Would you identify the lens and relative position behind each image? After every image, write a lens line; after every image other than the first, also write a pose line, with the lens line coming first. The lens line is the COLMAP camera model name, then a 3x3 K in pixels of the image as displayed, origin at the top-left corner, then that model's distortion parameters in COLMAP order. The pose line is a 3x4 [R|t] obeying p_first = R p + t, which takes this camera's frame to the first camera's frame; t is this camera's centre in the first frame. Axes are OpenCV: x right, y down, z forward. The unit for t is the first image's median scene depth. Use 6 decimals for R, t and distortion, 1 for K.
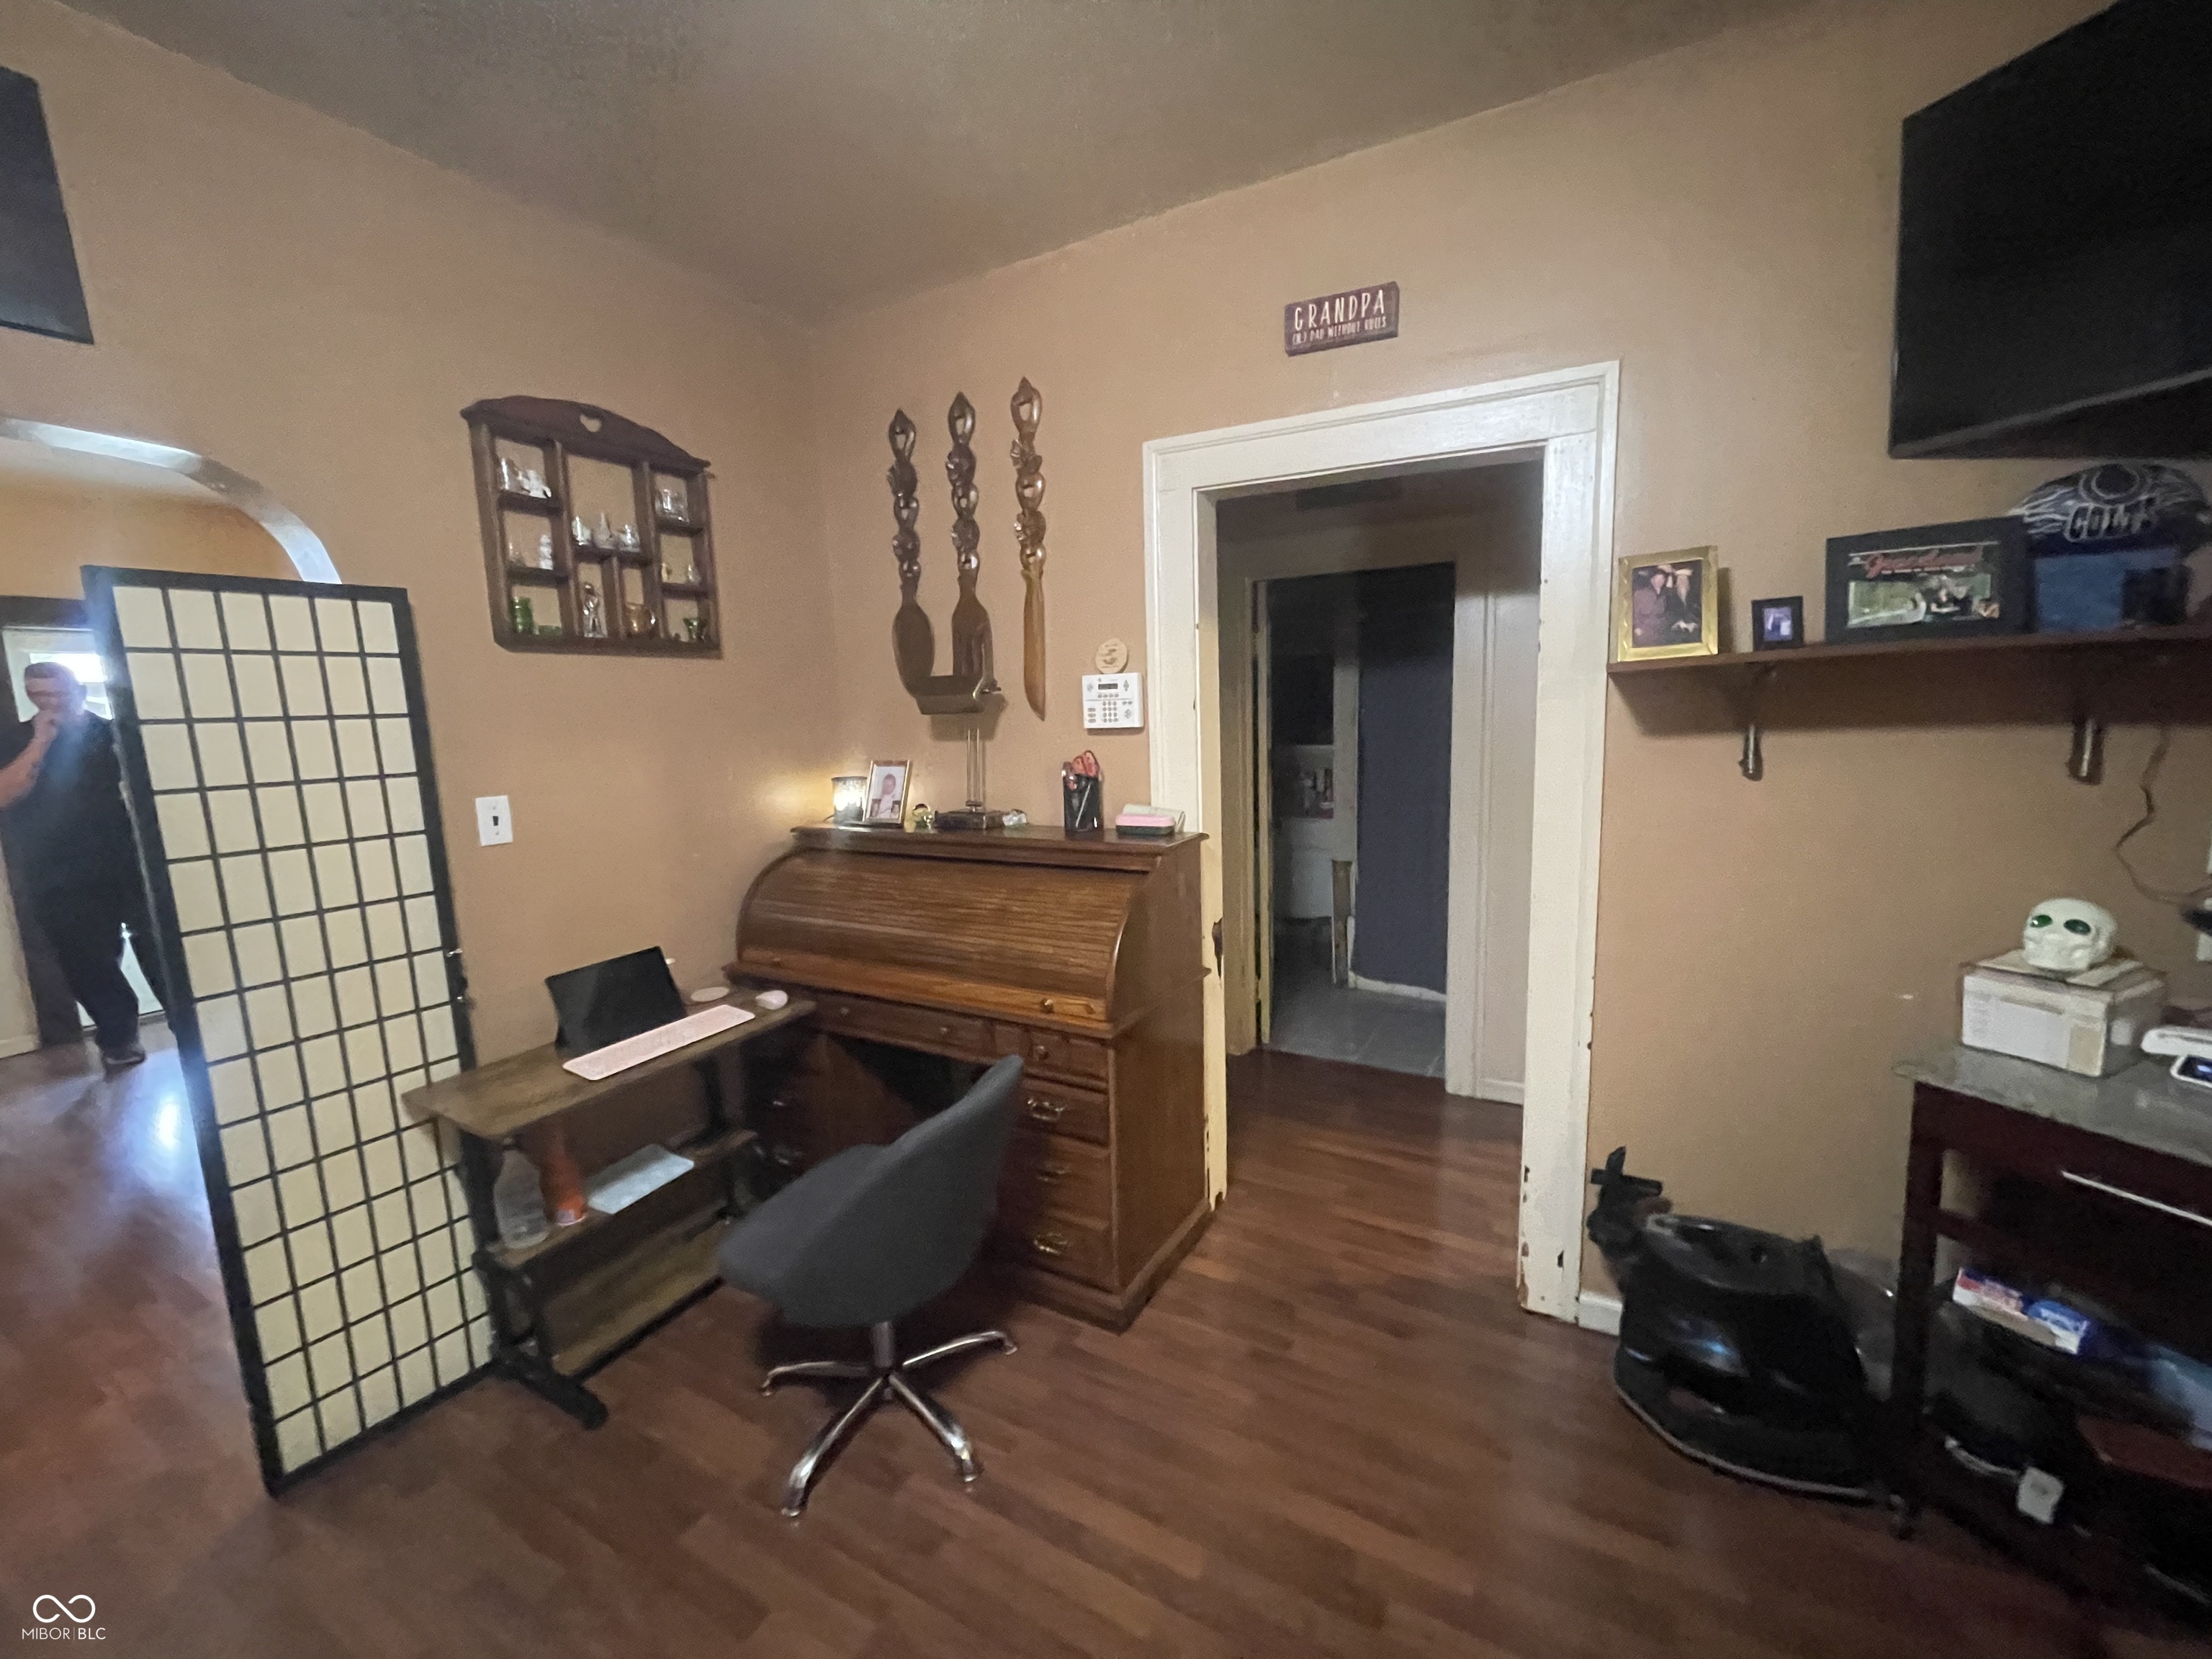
lens RADIAL K [[891.6, 0, 1110.7], [0, 891.6, 834.9], [0, 0, 1]] dist [-0.008038, 0.003020]
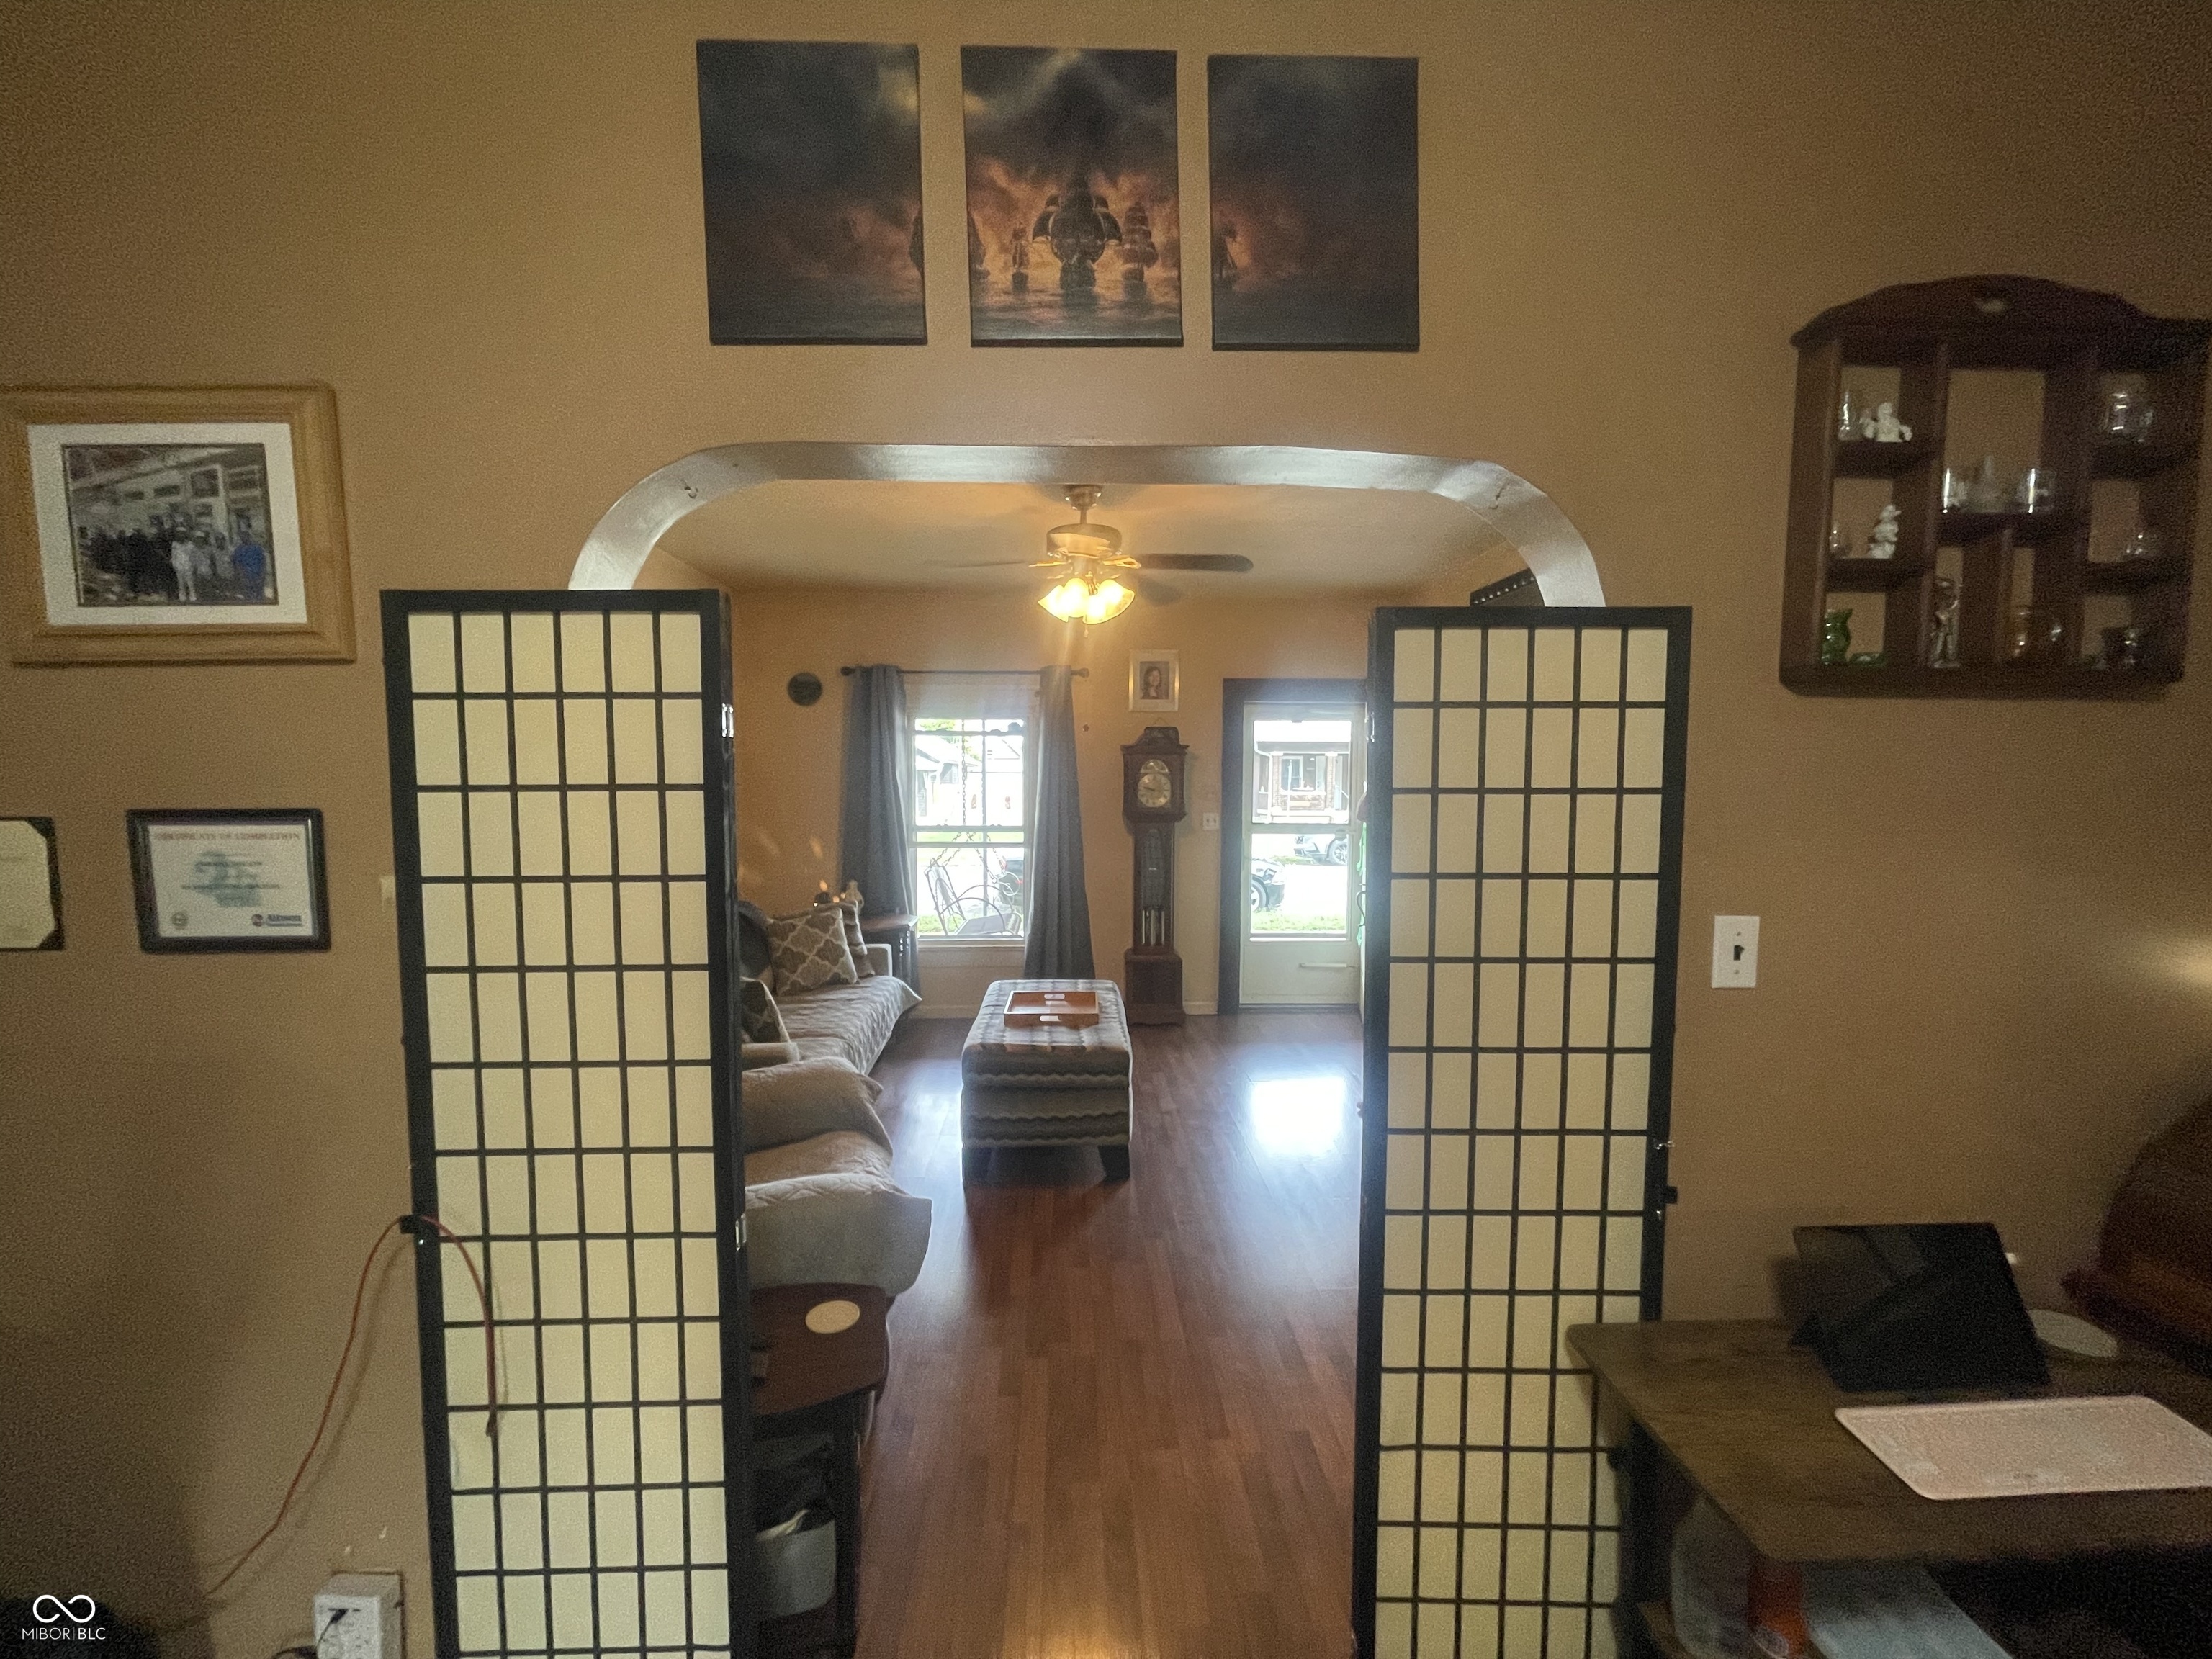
lens RADIAL K [[891.6, 0, 1110.7], [0, 891.6, 834.9], [0, 0, 1]] dist [-0.008038, 0.003020]
pose [[0.546257, 0.092949, -0.832444, -0.409718], [-0.142112, 0.989700, 0.017252, -0.047793], [0.825474, 0.108877, 0.553840, 0.247784]]
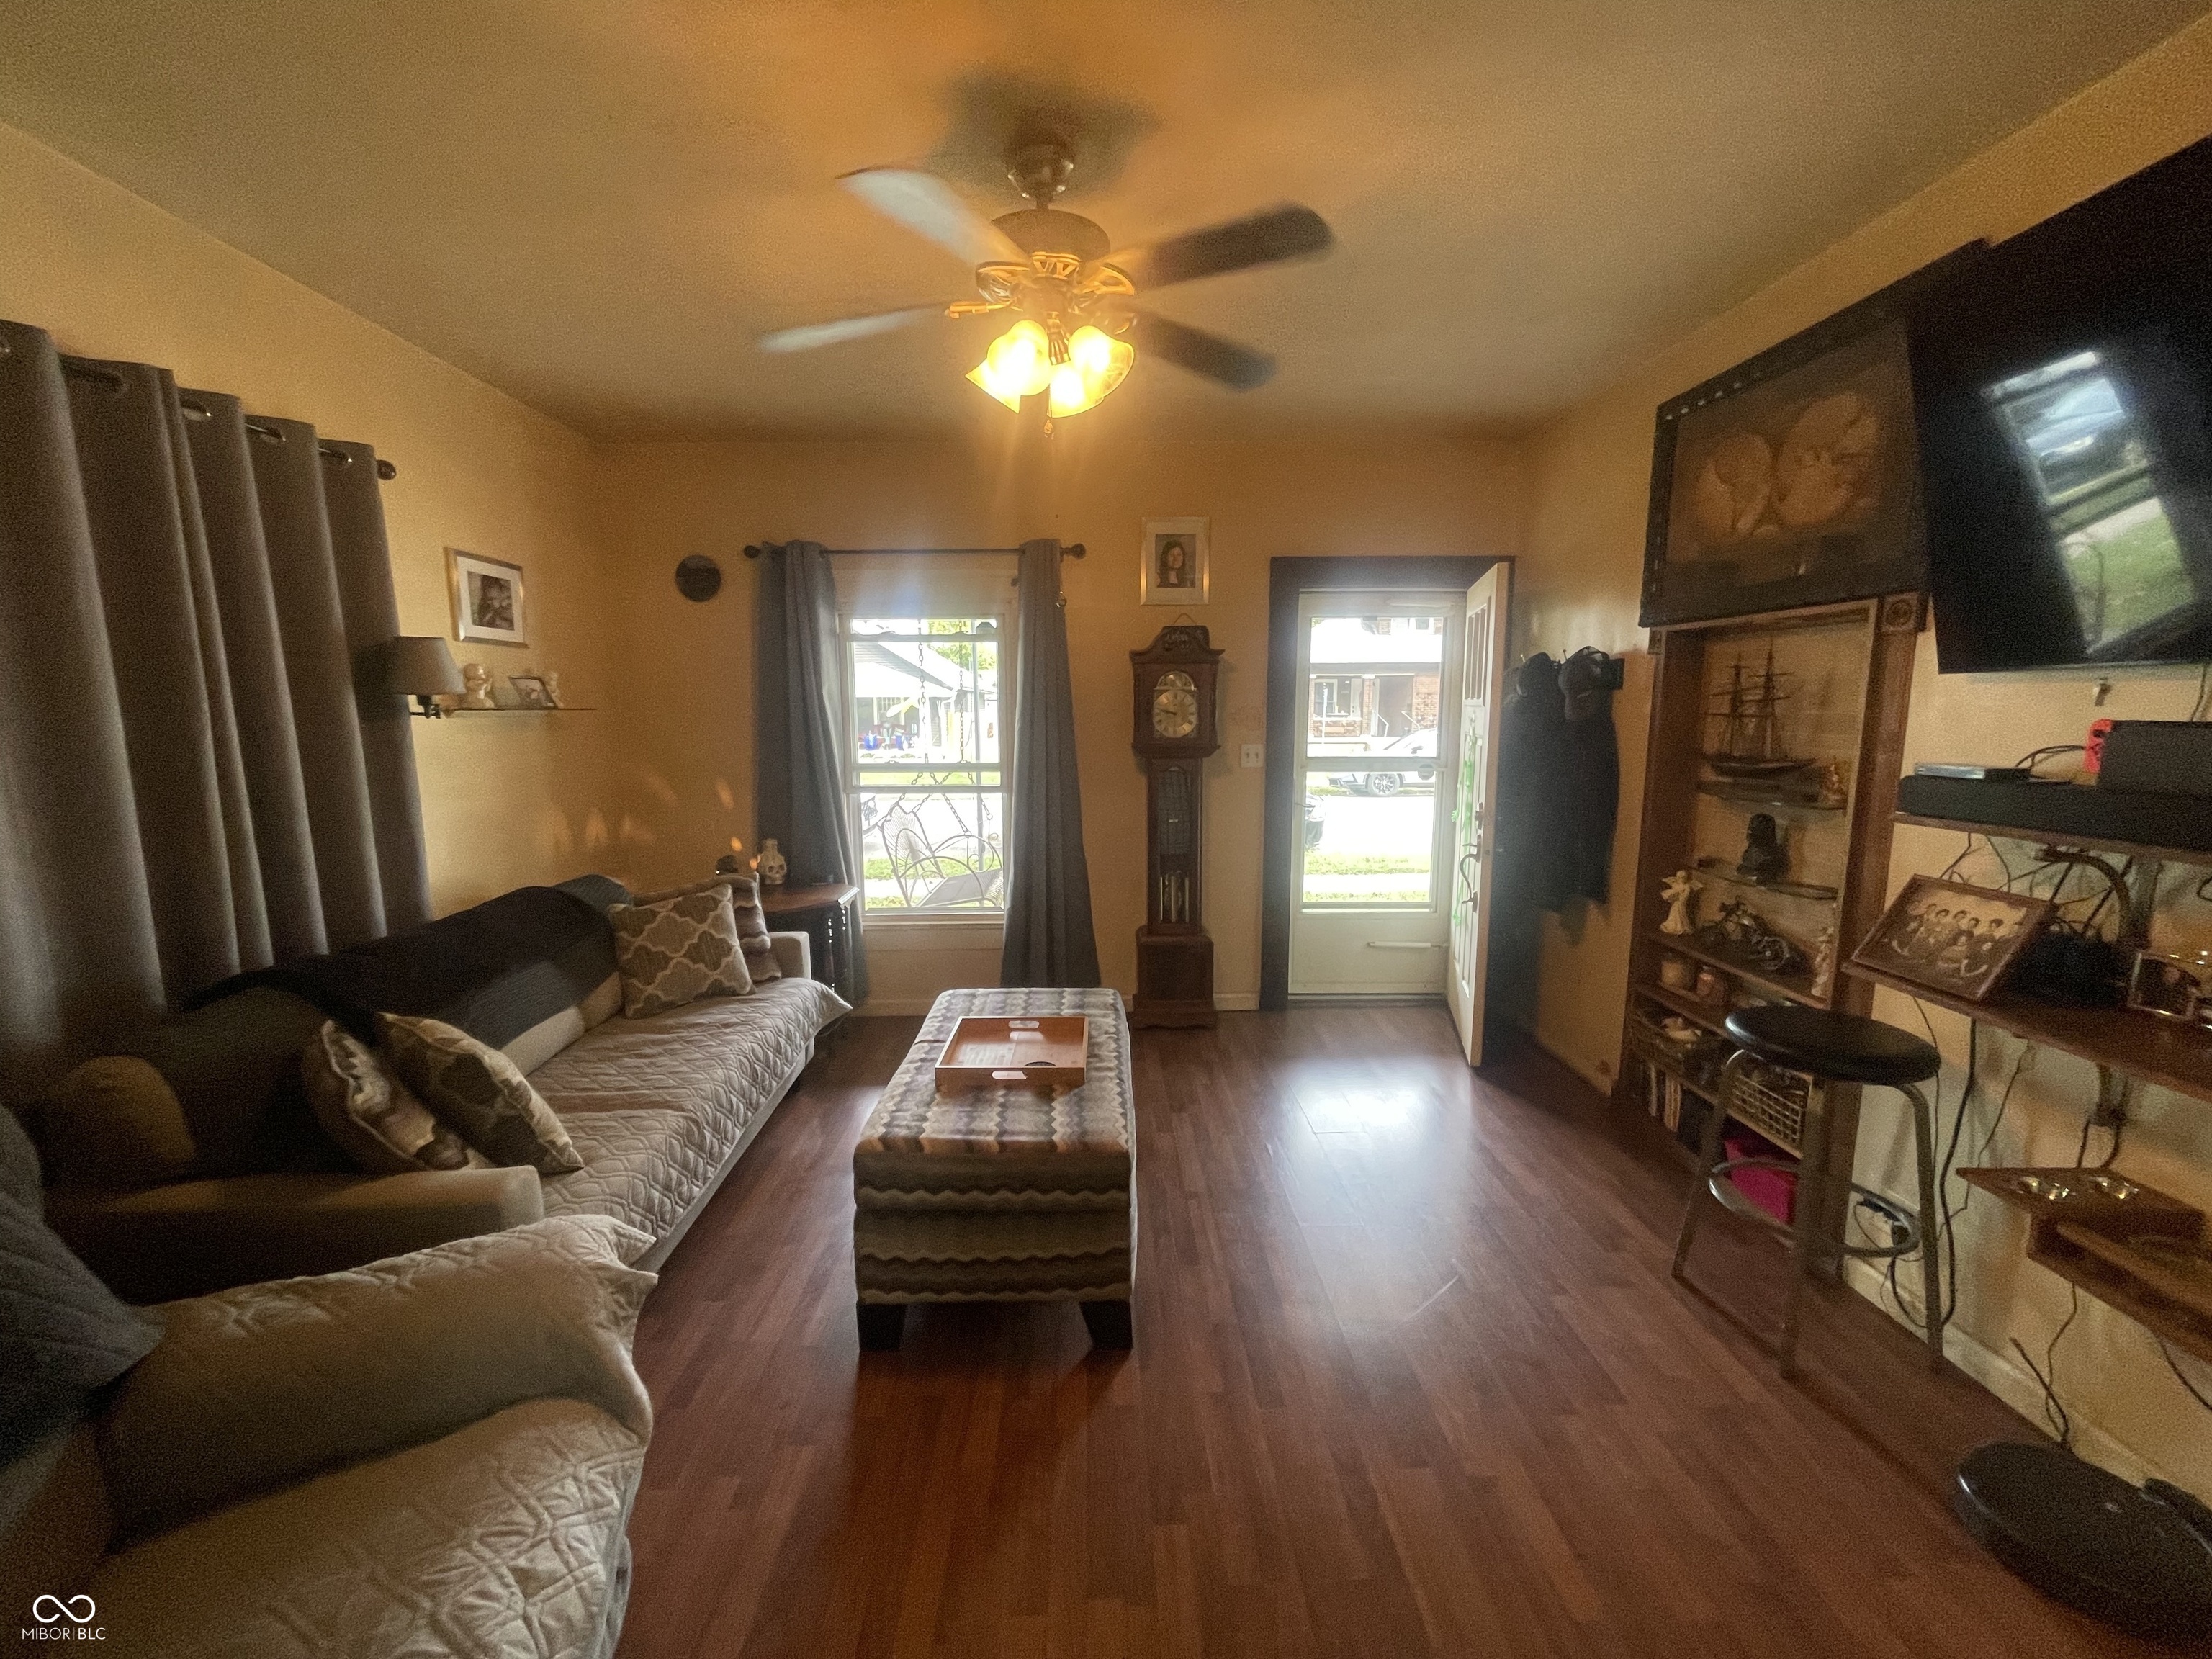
lens RADIAL K [[891.6, 0, 1110.7], [0, 891.6, 834.9], [0, 0, 1]] dist [-0.008038, 0.003020]
pose [[0.523916, 0.157525, -0.837077, -0.942056], [-0.135137, 0.985675, 0.100908, -0.067458], [0.840982, 0.060253, 0.537698, 0.644754]]
